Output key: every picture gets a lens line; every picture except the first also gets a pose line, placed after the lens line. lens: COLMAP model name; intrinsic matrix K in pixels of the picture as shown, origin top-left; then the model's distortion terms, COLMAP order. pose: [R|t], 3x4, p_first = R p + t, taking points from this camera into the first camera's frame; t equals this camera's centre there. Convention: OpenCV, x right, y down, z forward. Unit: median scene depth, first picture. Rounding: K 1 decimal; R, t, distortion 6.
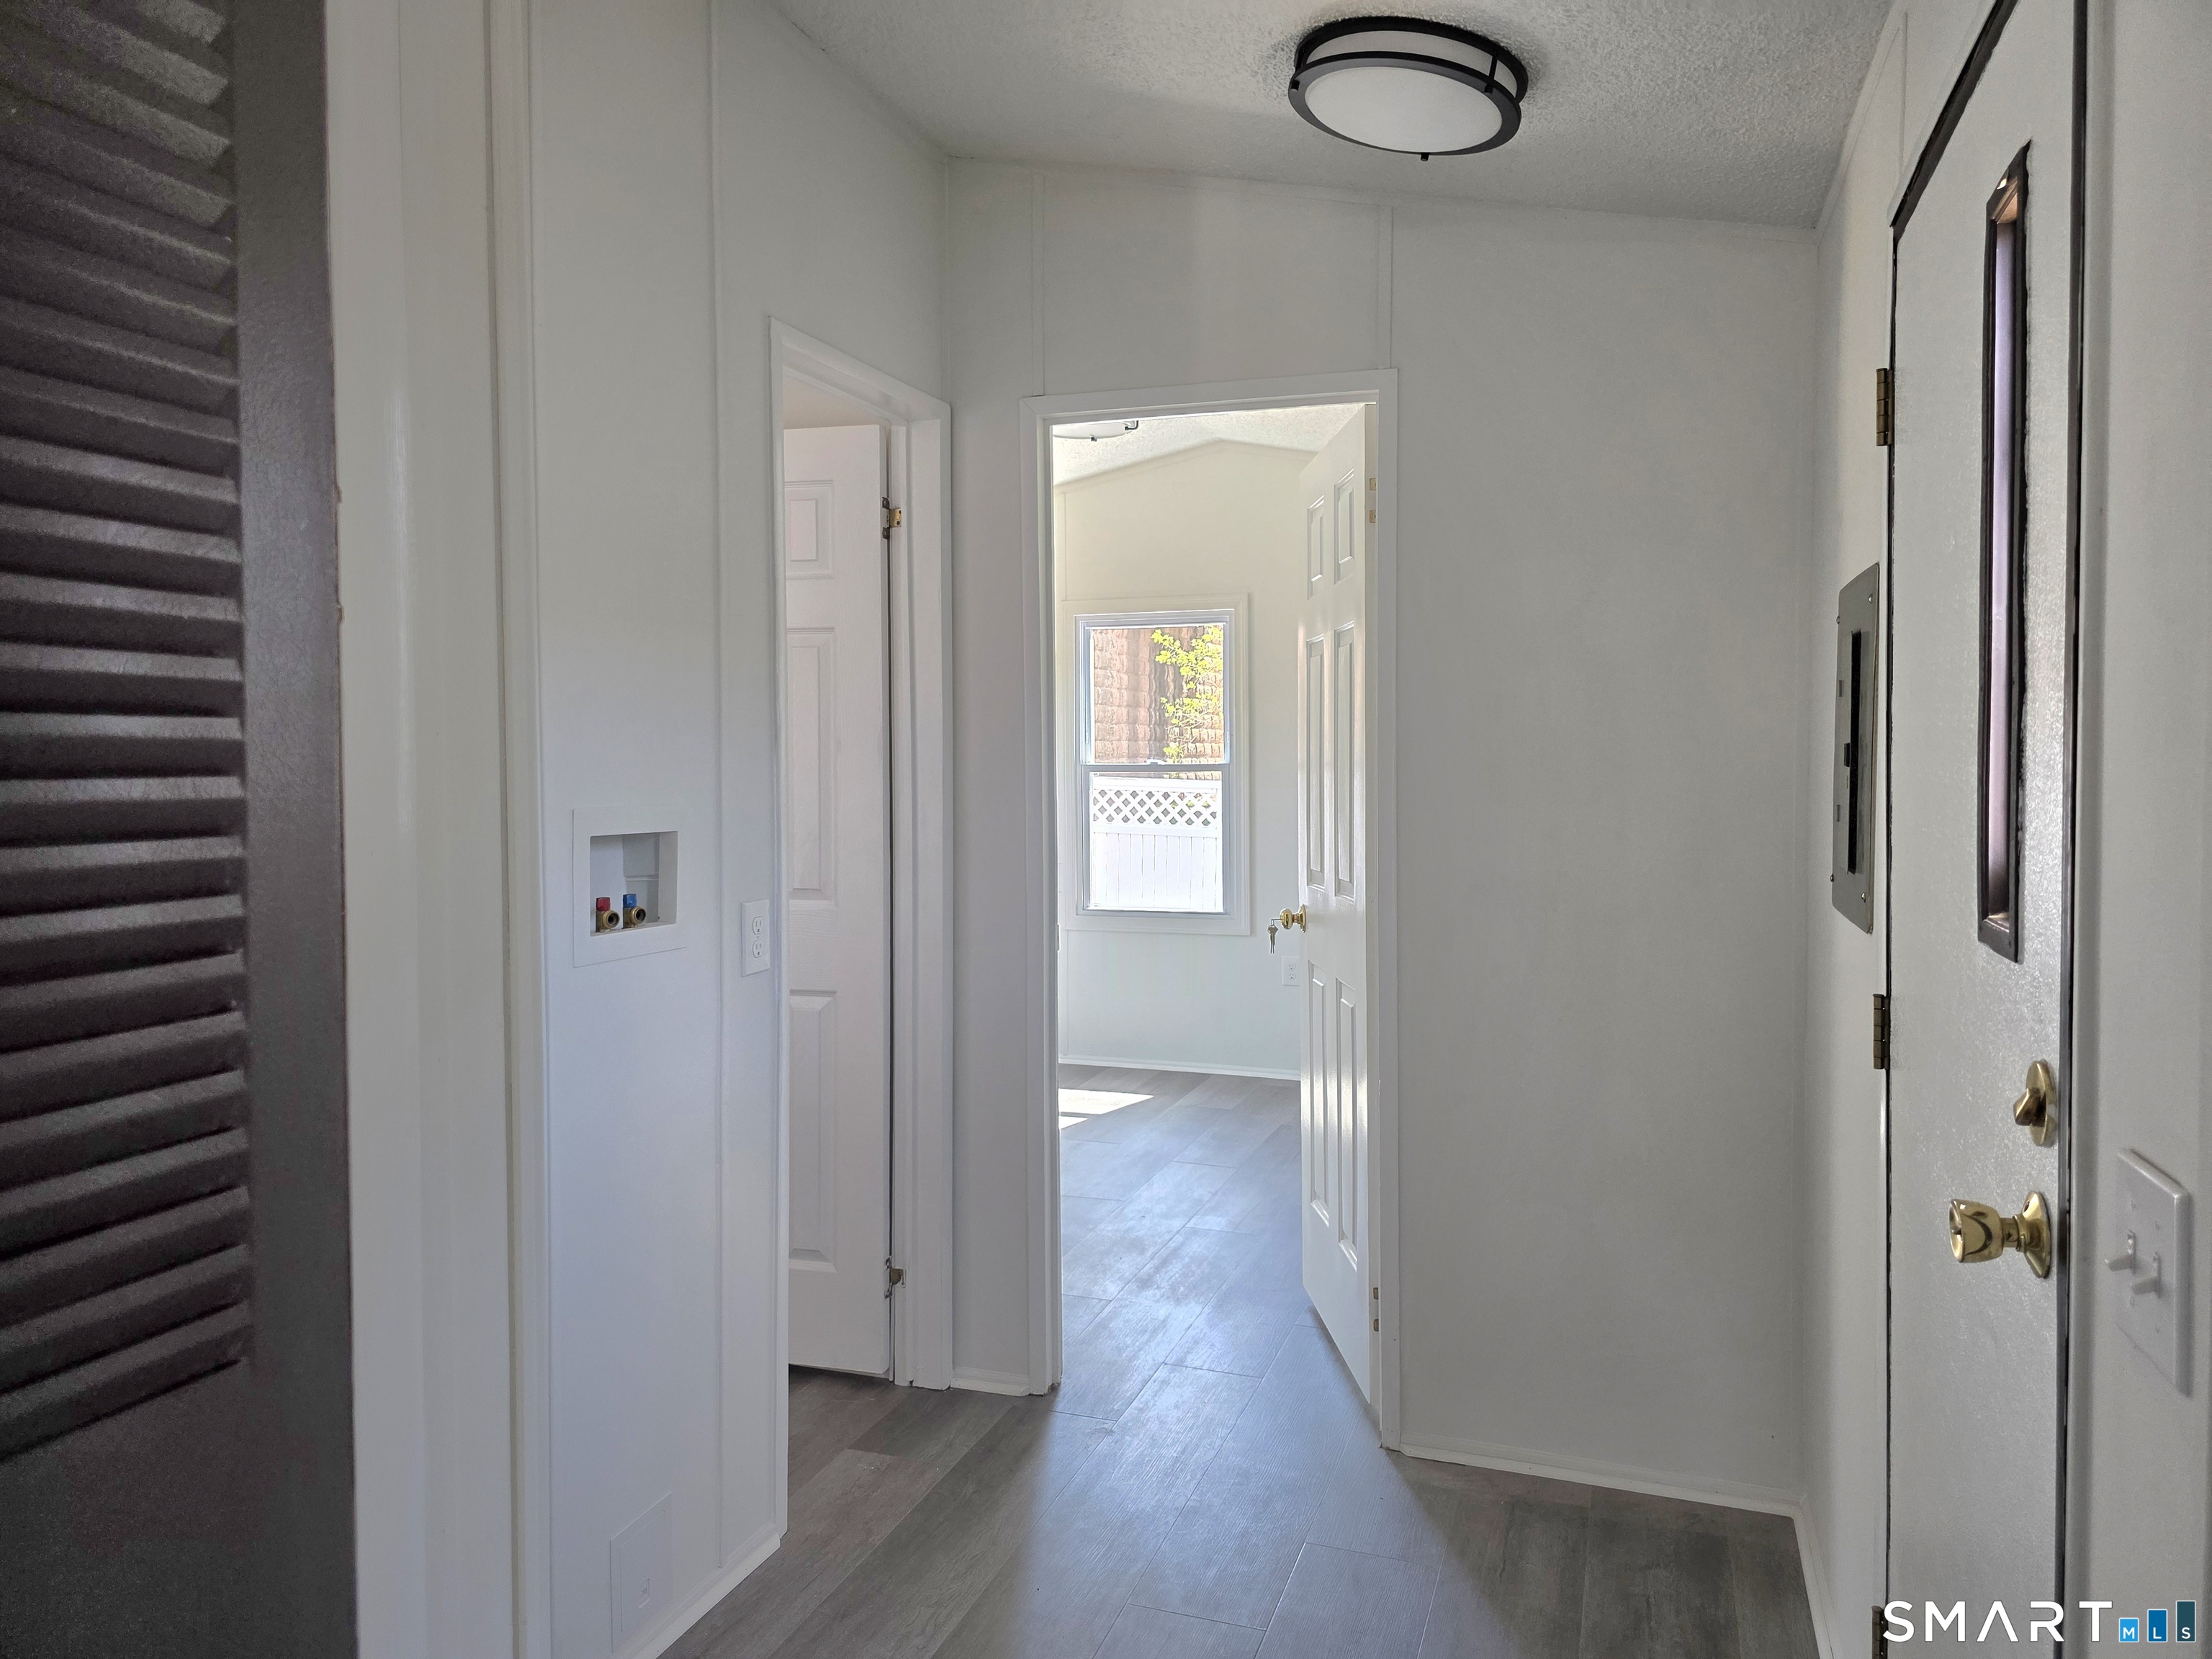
lens RADIAL K [[1555.8, 0, 1106.0], [0, 1555.8, 829.5], [0, 0, 1]] dist [0.001568, 0.000353]
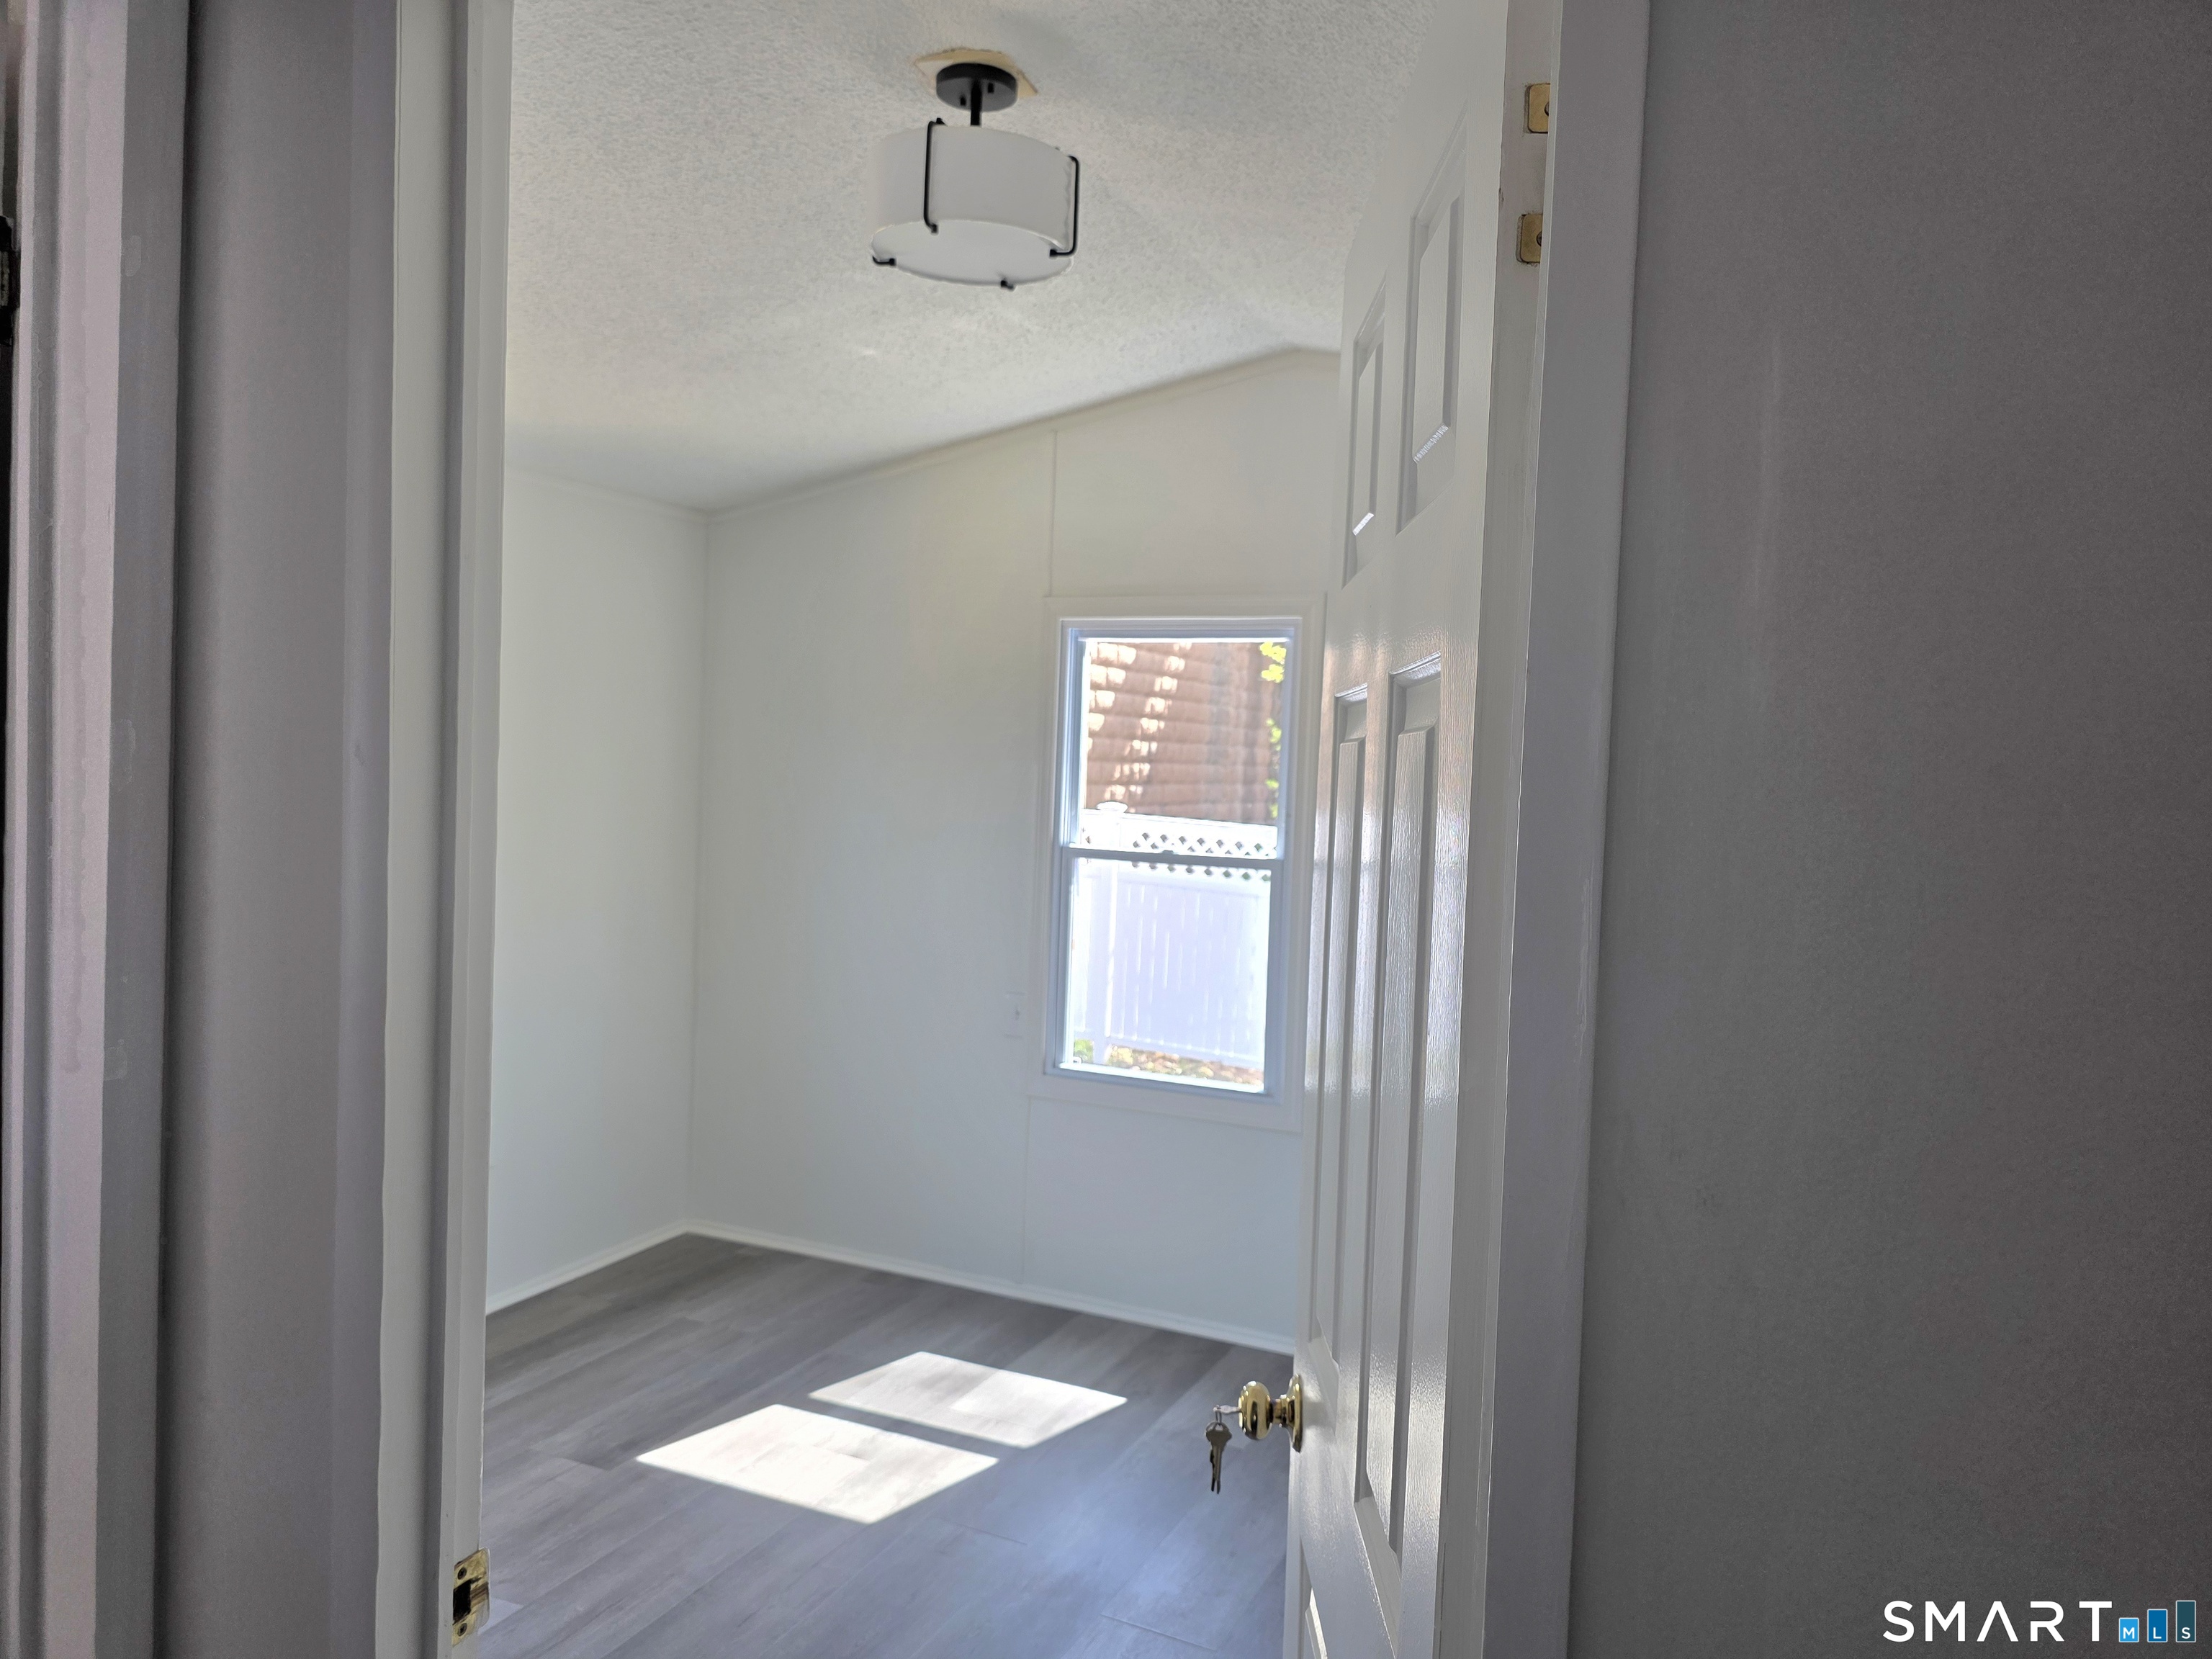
lens RADIAL K [[1555.8, 0, 1106.0], [0, 1555.8, 829.5], [0, 0, 1]] dist [0.001568, 0.000353]
pose [[0.994995, 0.046197, -0.088607, 0.071466], [-0.046680, 0.998904, -0.003389, -0.055888], [0.088353, 0.007509, 0.996061, 0.409267]]
